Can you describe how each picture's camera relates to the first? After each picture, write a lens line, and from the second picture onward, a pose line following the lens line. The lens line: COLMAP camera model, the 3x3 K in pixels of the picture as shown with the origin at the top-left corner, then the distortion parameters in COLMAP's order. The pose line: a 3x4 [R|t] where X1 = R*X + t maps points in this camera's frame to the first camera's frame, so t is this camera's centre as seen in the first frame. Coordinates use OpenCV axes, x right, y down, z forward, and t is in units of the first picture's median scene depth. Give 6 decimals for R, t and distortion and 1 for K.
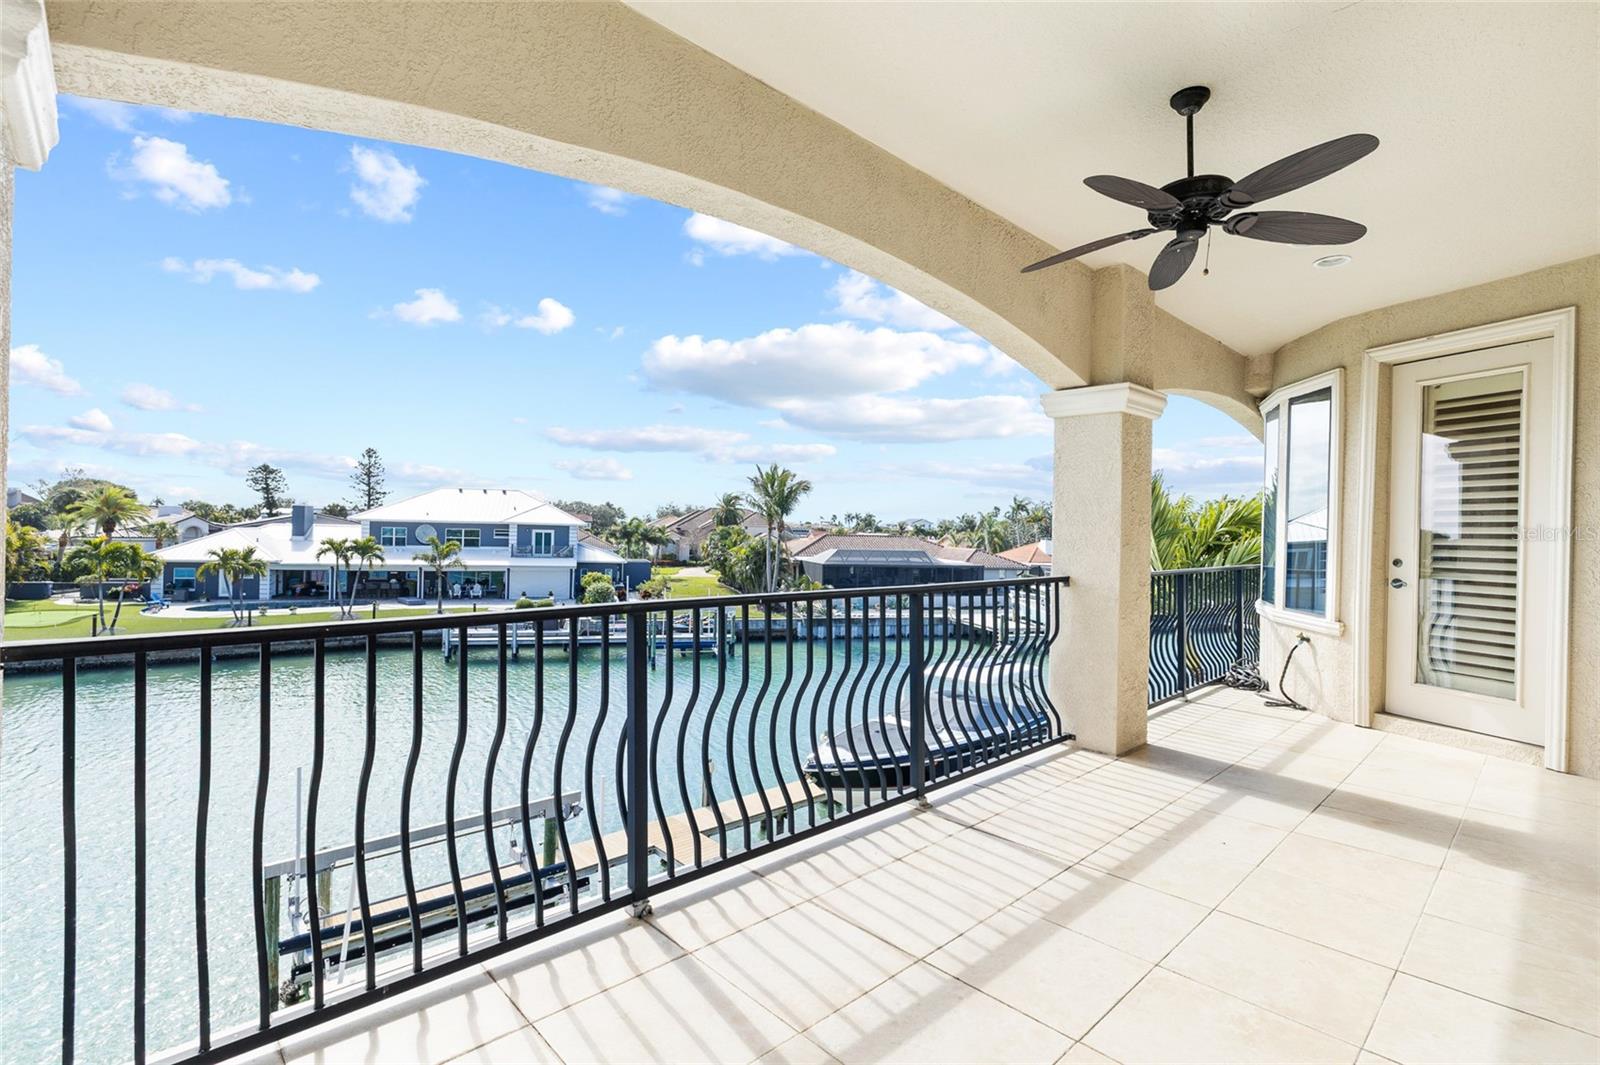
lens RADIAL K [[740.4, 0, 793.5], [0, 740.4, 530.0], [0, 0, 1]] dist [-0.000868, -0.000032]
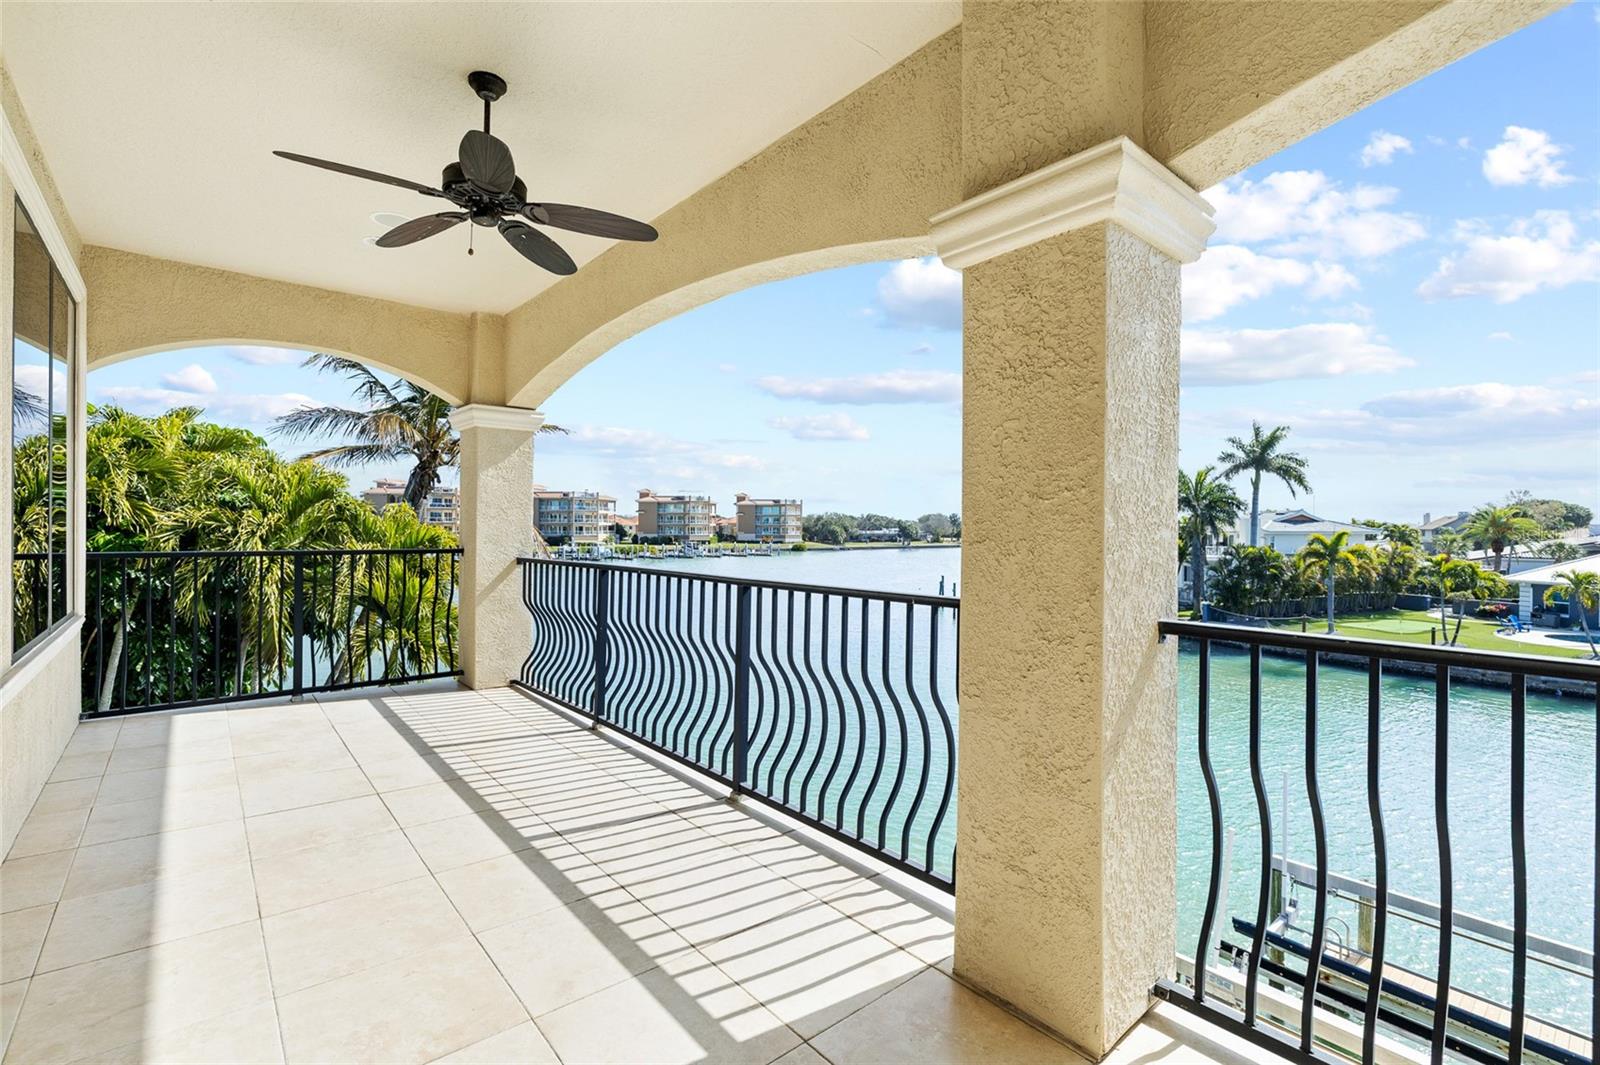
lens RADIAL K [[714.3, 0, 805.5], [0, 714.3, 525.5], [0, 0, 1]] dist [0.000809, 0.000086]
pose [[-0.043092, -0.026638, -0.998716, 0.385789], [-0.010727, 0.999599, -0.026198, 0.010117], [0.999014, 0.009584, -0.043360, 0.386170]]
